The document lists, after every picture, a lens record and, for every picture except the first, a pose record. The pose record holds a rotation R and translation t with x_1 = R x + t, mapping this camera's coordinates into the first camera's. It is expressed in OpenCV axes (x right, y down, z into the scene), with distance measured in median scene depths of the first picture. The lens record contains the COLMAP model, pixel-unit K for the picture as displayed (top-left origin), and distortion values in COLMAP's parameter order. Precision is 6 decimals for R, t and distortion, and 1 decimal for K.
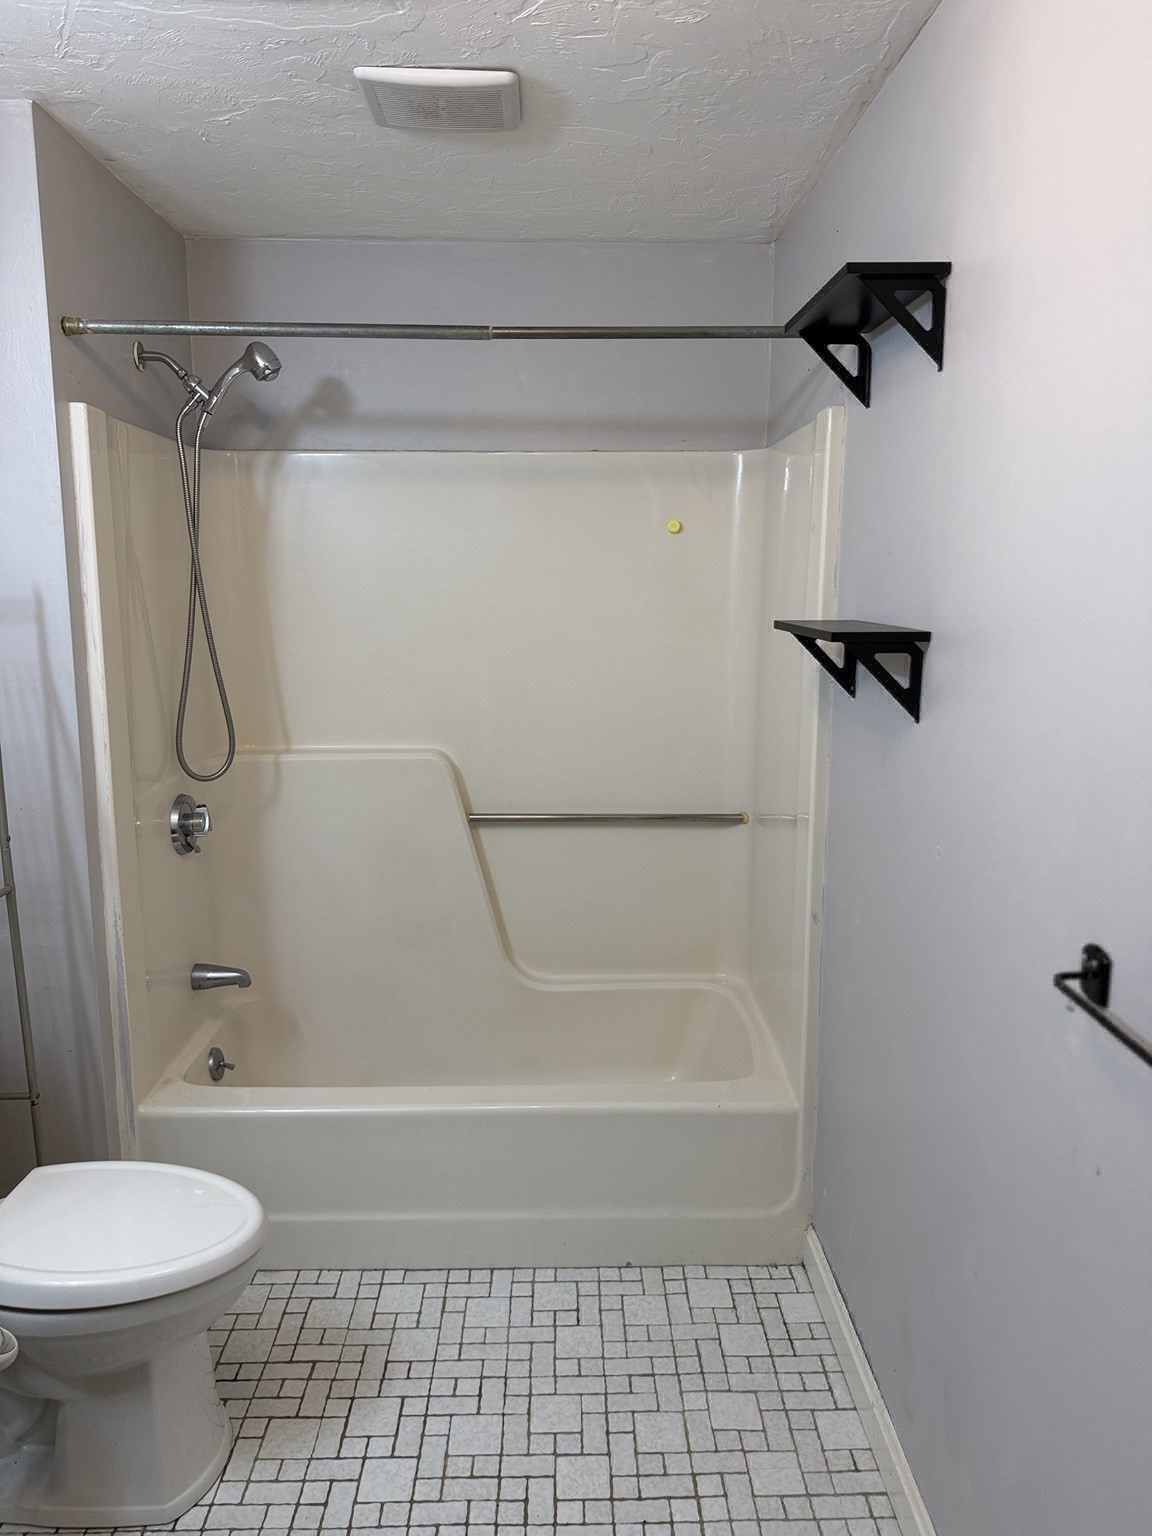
lens RADIAL K [[1091.7, 0, 576.5], [0, 1091.7, 764.2], [0, 0, 1]] dist [0.060544, -0.077156]
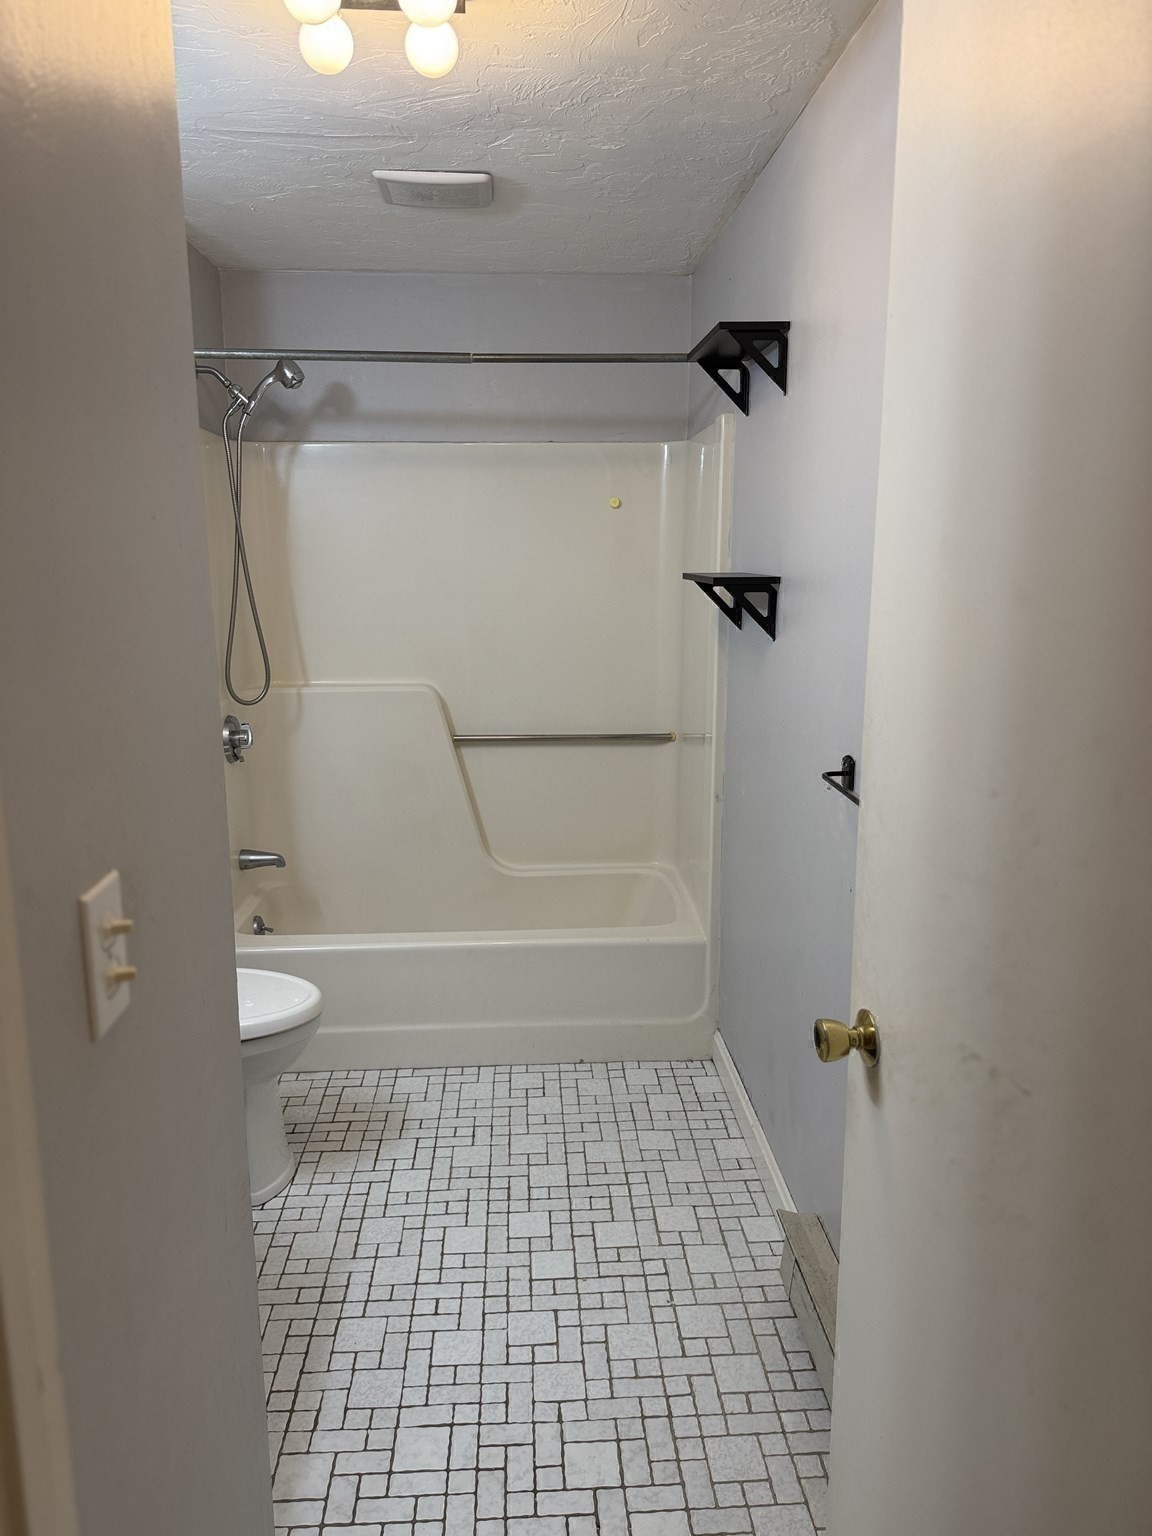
lens RADIAL K [[1079.3, 0, 570.0], [0, 1079.3, 767.3], [0, 0, 1]] dist [0.120323, -0.211720]
pose [[0.999525, -0.010188, 0.029069, -0.001494], [0.009423, 0.999609, 0.026337, 0.069574], [-0.029326, -0.026050, 0.999230, -0.333166]]
